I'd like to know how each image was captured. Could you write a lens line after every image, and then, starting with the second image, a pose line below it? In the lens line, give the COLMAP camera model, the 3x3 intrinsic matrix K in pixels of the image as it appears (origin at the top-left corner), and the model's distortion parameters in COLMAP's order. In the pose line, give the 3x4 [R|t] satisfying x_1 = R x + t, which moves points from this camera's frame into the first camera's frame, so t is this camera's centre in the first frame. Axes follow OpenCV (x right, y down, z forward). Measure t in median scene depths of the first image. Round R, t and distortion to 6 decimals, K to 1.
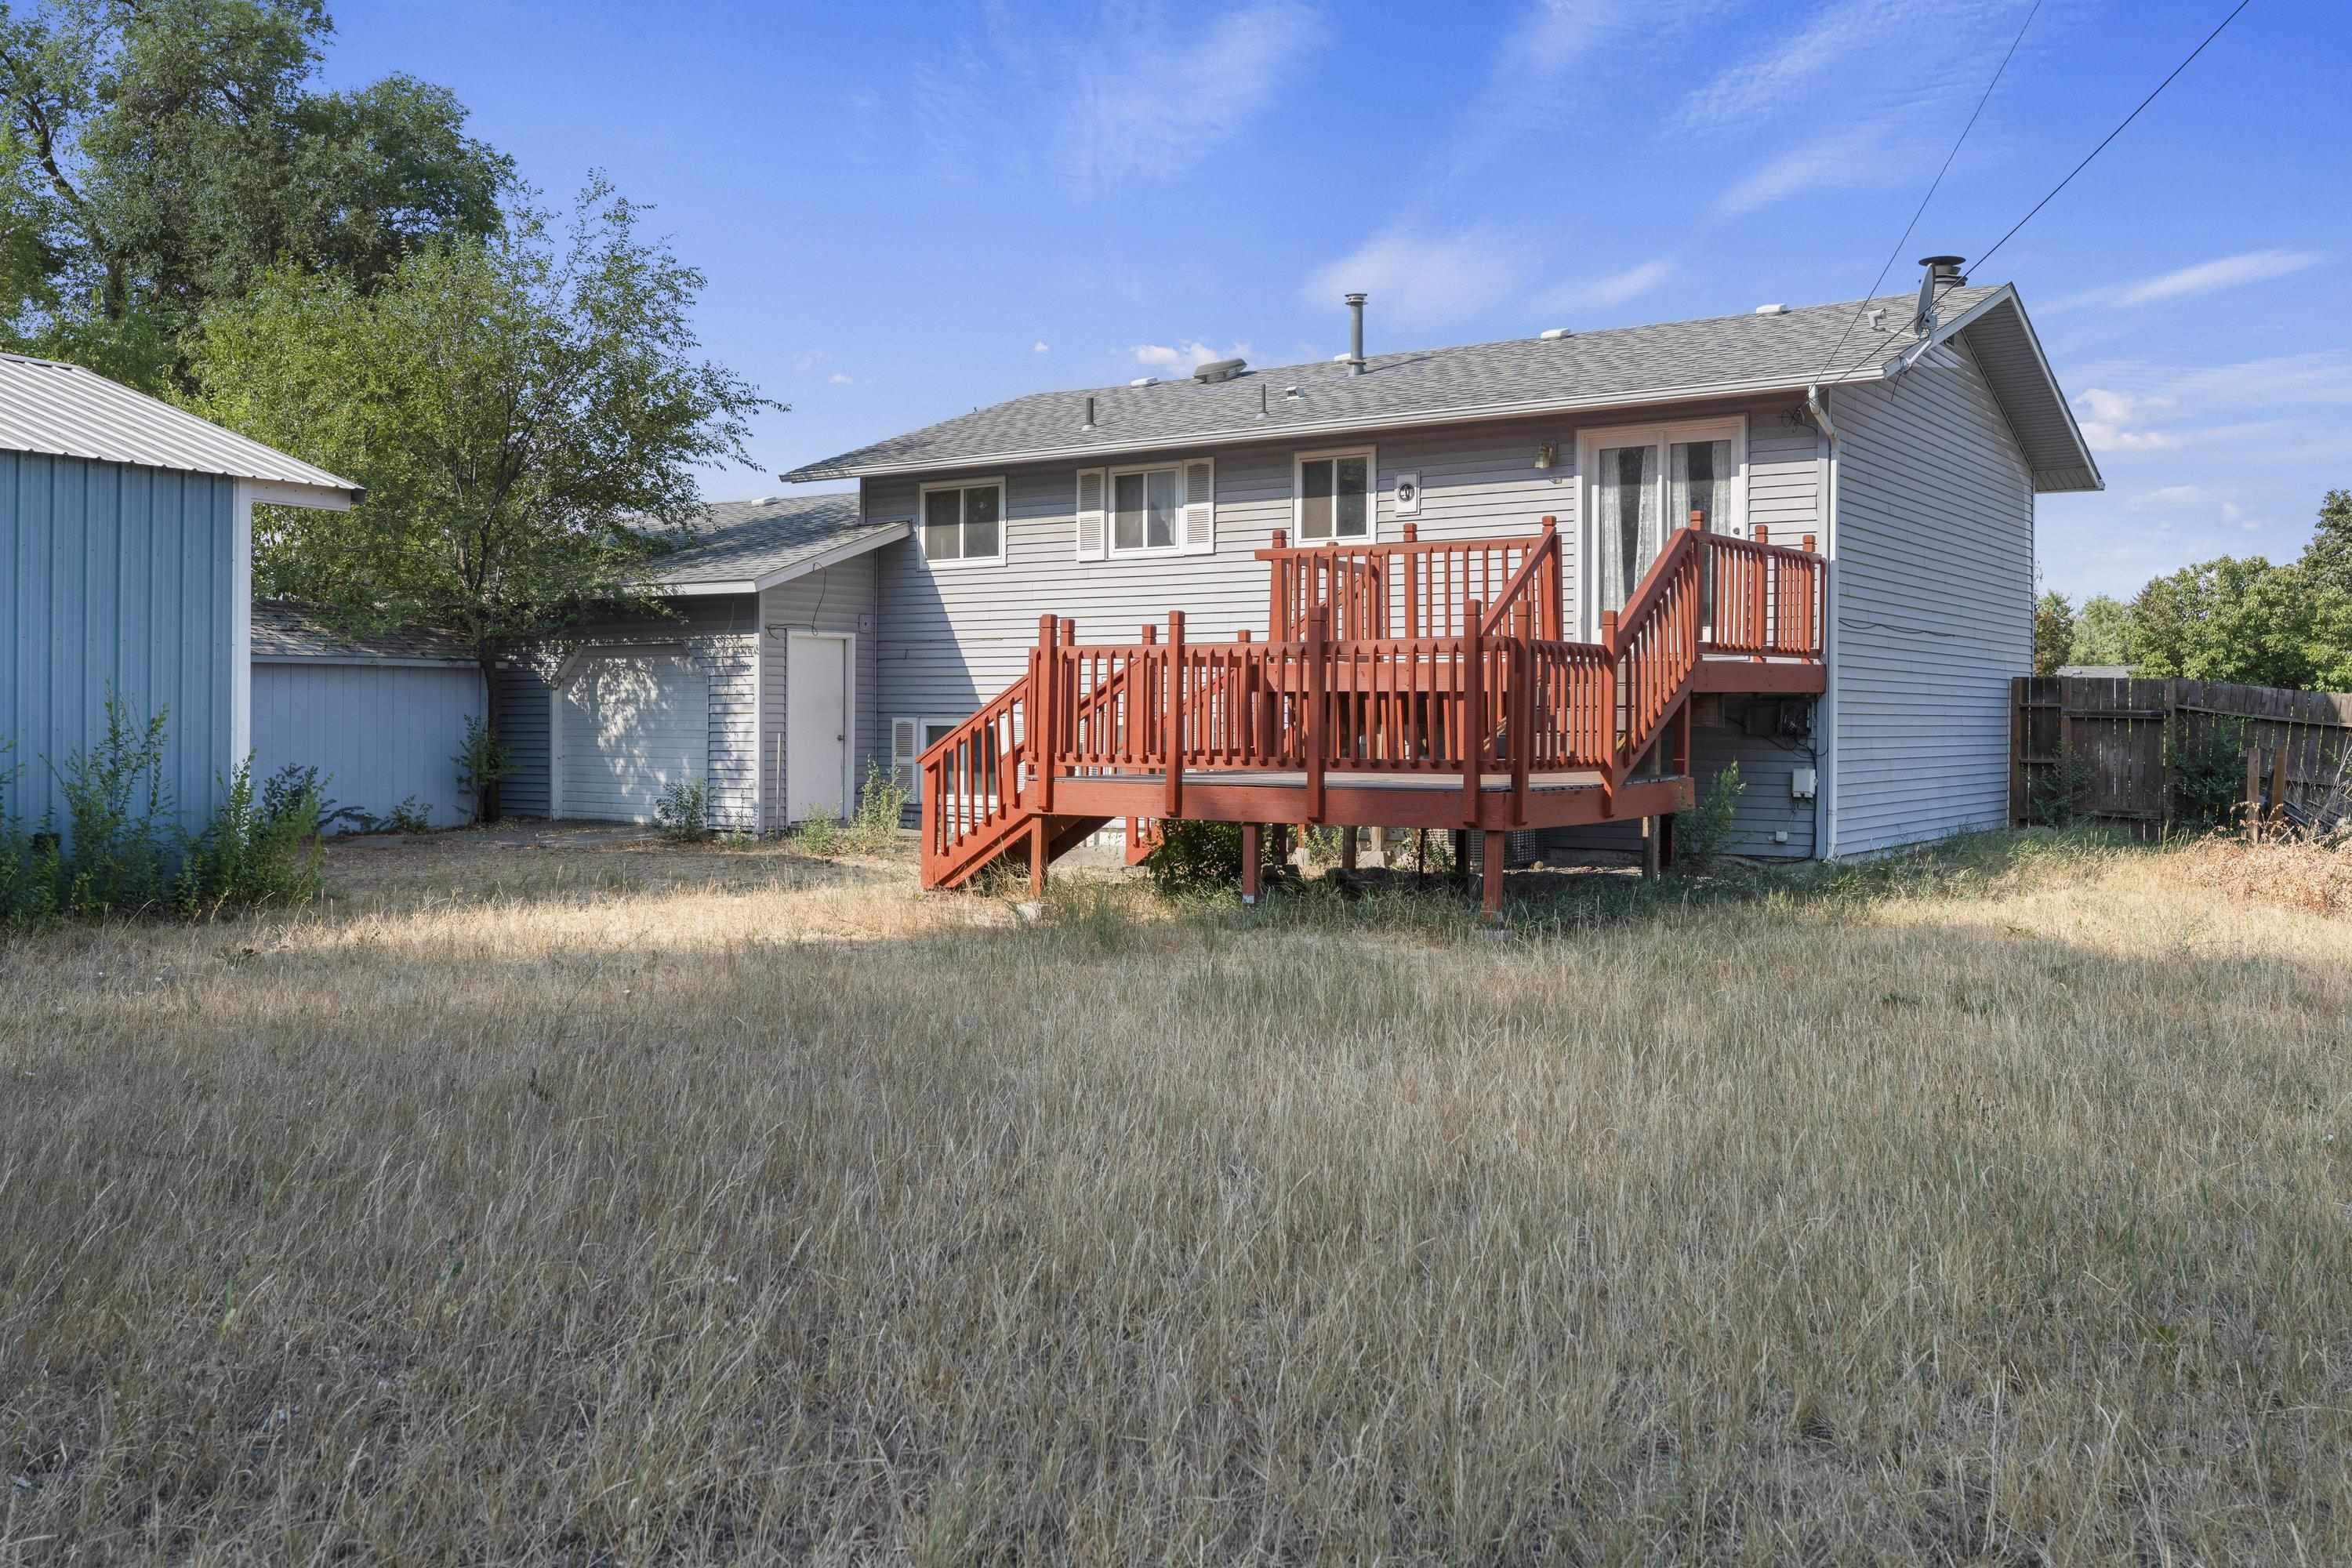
lens RADIAL K [[1994.8, 0, 1176.0], [0, 1994.8, 784.0], [0, 0, 1]] dist [-0.000425, -0.000382]
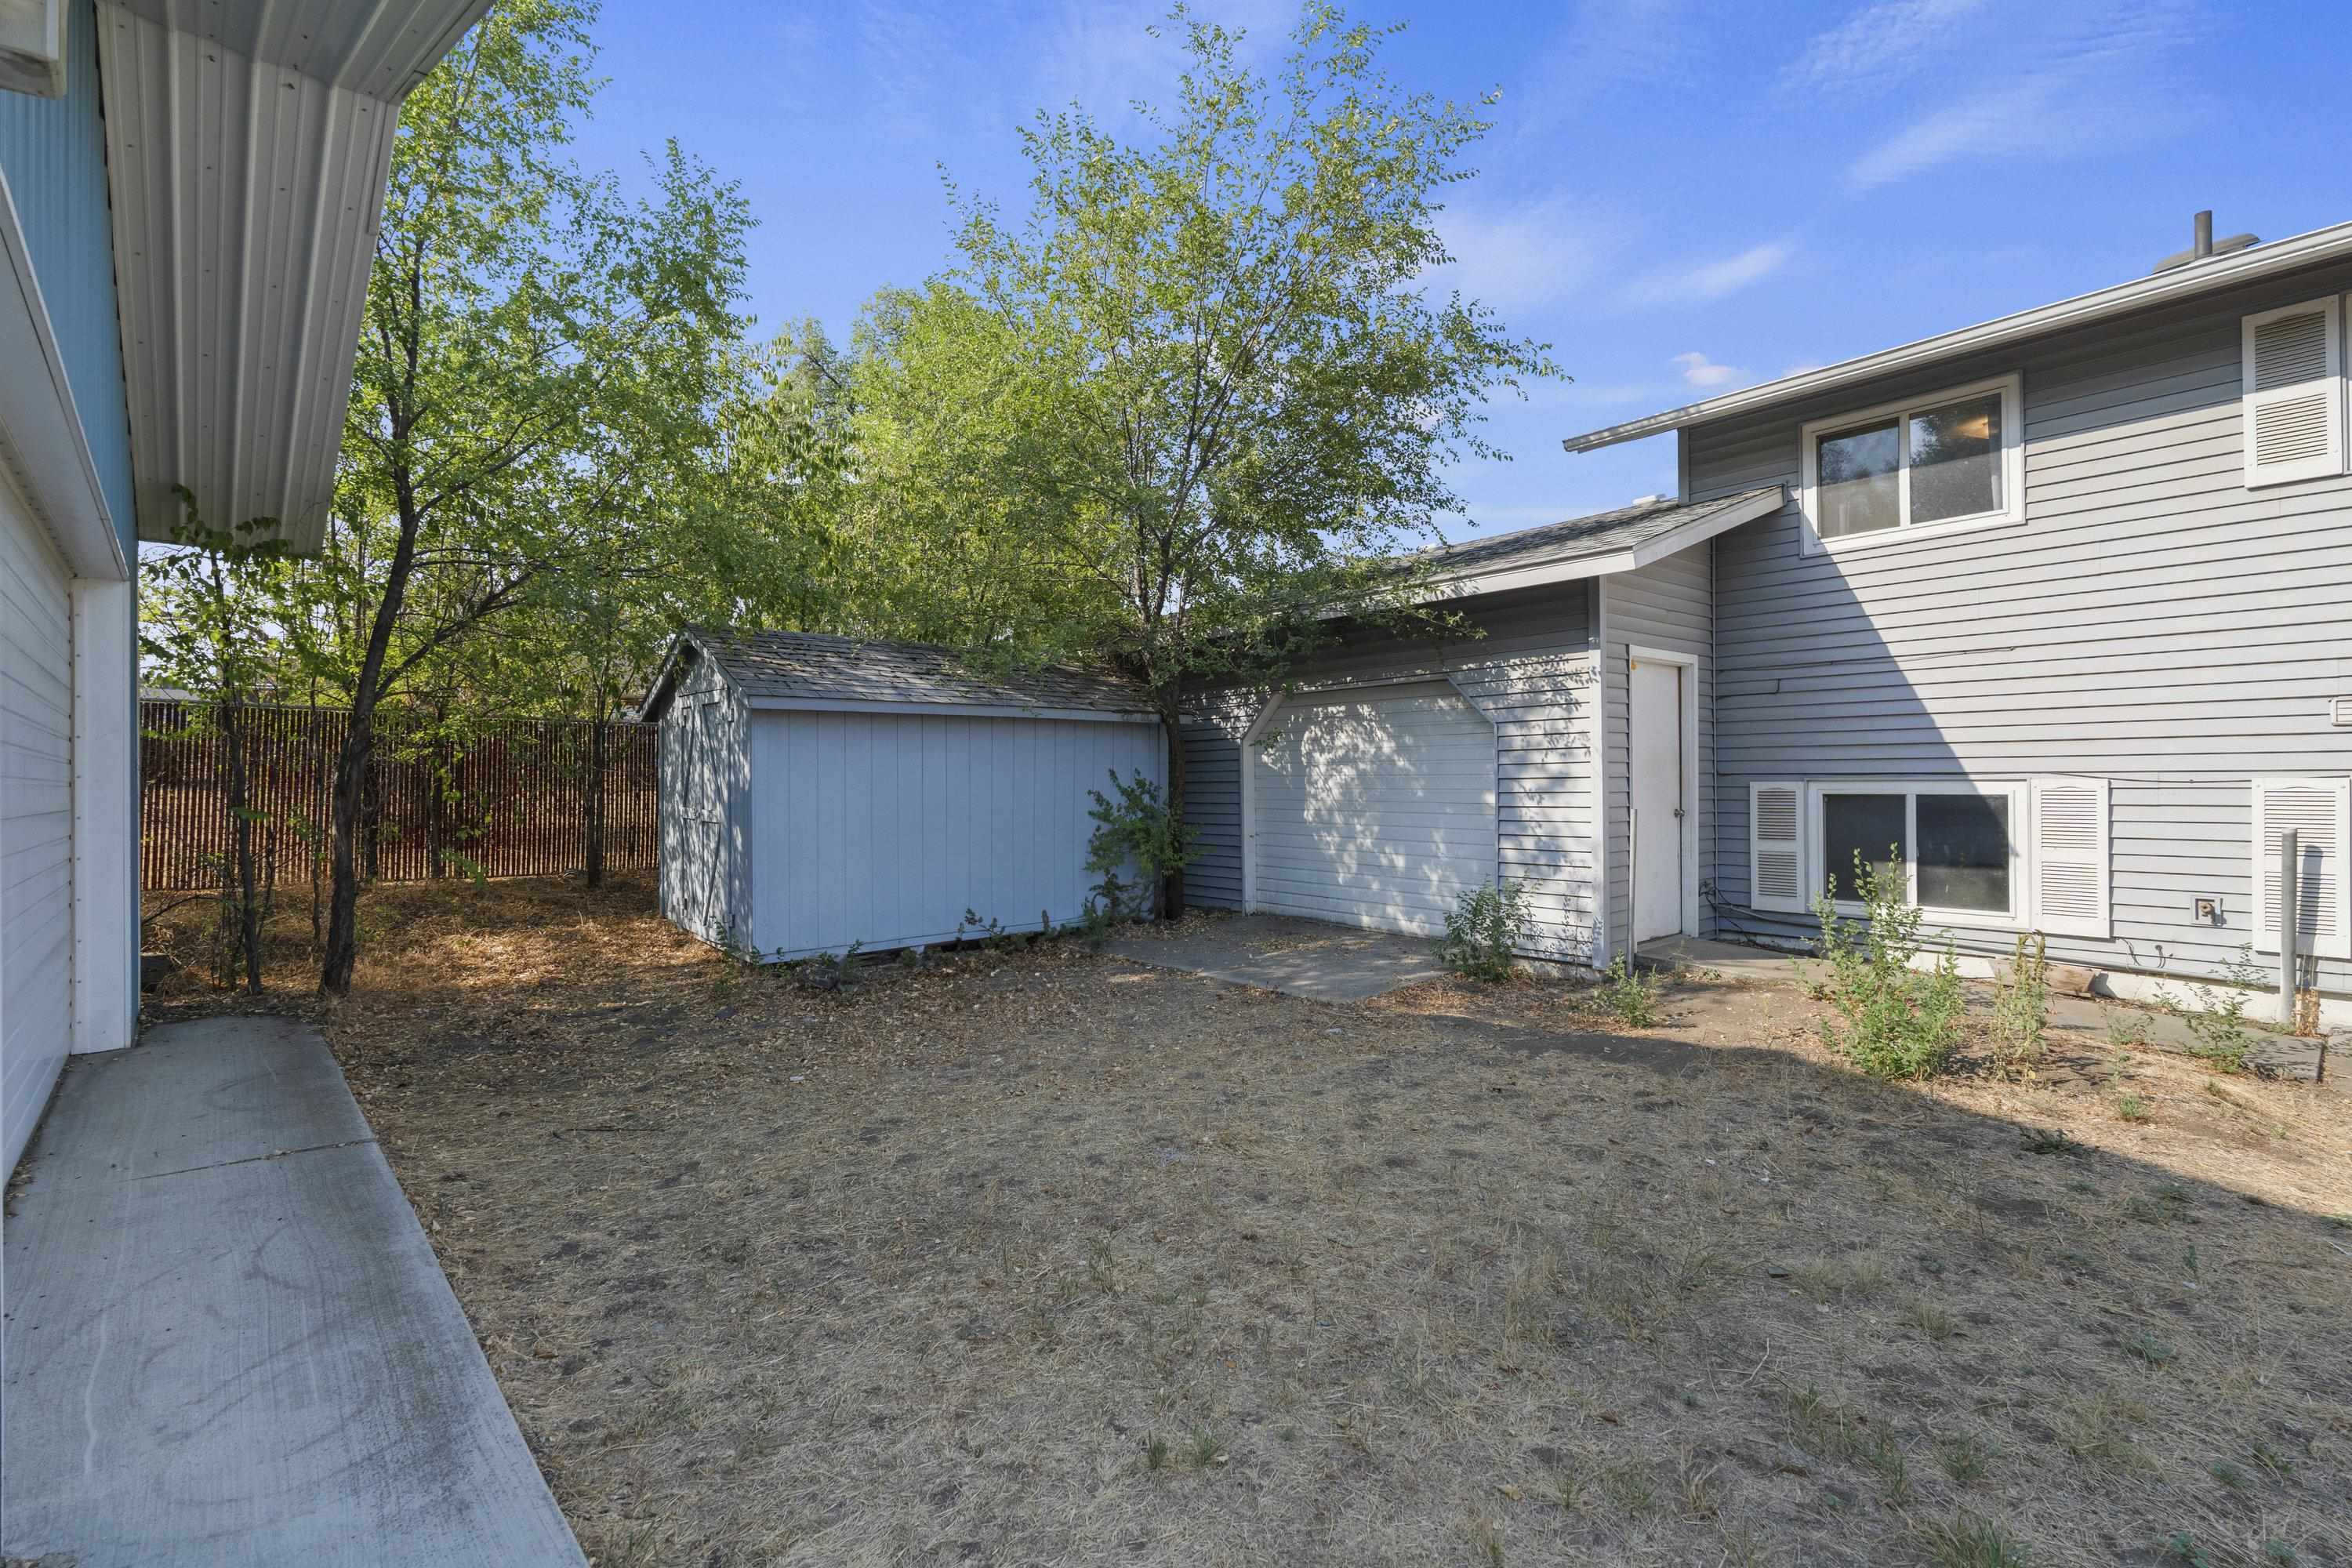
lens RADIAL K [[1091.2, 0, 1176.0], [0, 1091.2, 784.0], [0, 0, 1]] dist [0.001105, 0.000128]
pose [[0.962168, -0.007847, -0.272342, -0.229031], [0.001391, 0.999714, -0.023890, -0.023952], [0.272452, 0.022608, 0.961904, 0.597562]]
